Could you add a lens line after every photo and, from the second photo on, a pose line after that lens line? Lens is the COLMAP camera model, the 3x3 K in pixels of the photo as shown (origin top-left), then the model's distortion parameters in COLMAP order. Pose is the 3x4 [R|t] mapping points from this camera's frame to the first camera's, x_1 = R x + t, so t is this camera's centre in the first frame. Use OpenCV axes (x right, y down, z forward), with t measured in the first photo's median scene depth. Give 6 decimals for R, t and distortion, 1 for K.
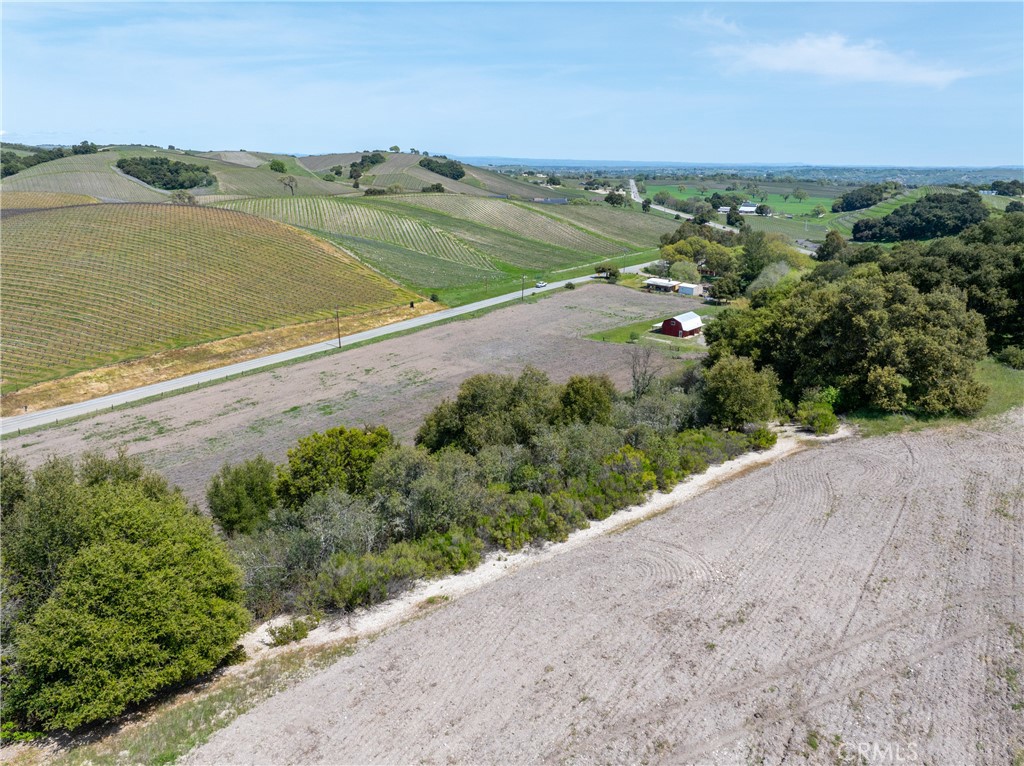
lens RADIAL K [[721.1, 0, 515.4], [0, 721.1, 379.7], [0, 0, 1]] dist [-0.037464, 0.001498]
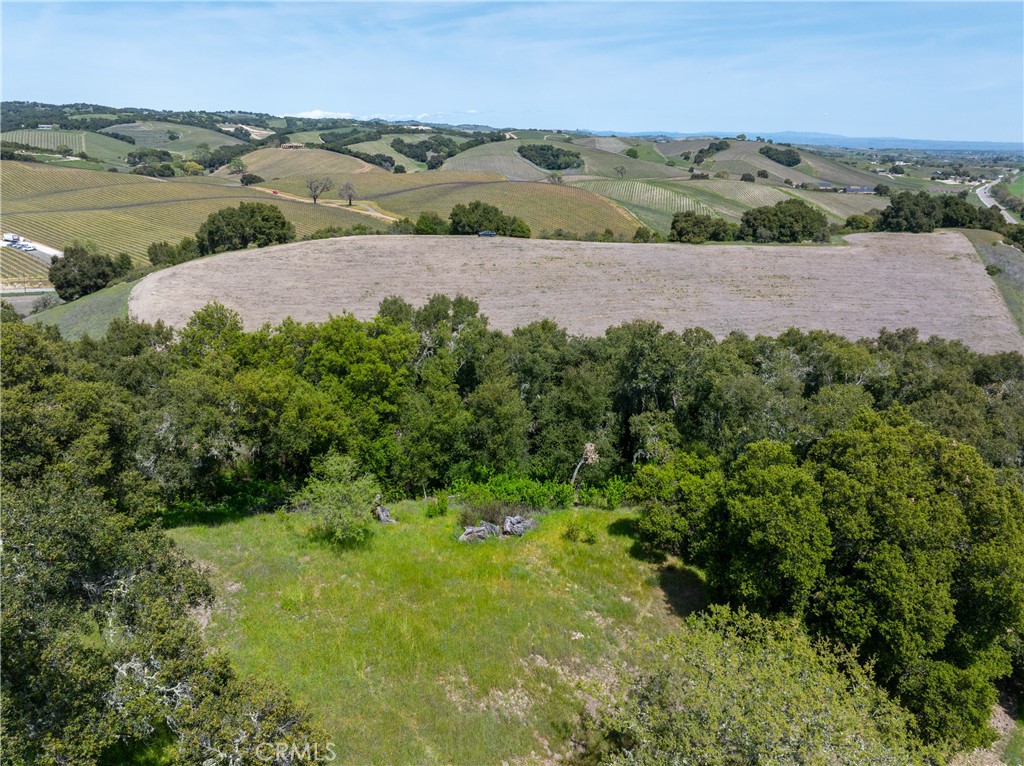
lens RADIAL K [[721.1, 0, 515.4], [0, 721.1, 379.7], [0, 0, 1]] dist [-0.037464, 0.001498]
pose [[0.880574, 0.149828, -0.449601, 0.217727], [-0.137590, 0.988671, 0.059992, 0.092407], [0.453496, 0.009033, 0.891213, -0.407746]]
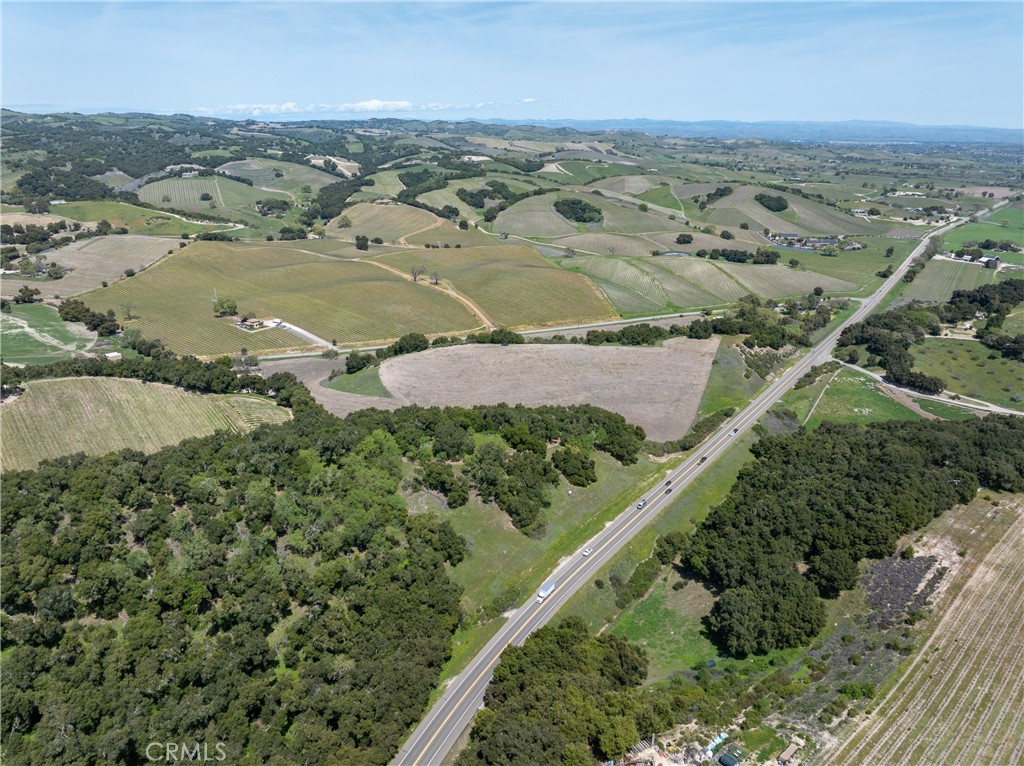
lens RADIAL K [[721.1, 0, 515.4], [0, 721.1, 379.7], [0, 0, 1]] dist [-0.037464, 0.001498]
pose [[0.841076, 0.175391, -0.511692, 0.613008], [-0.152695, 0.984484, 0.086460, -0.021598], [0.518917, 0.005414, 0.854808, -1.011471]]
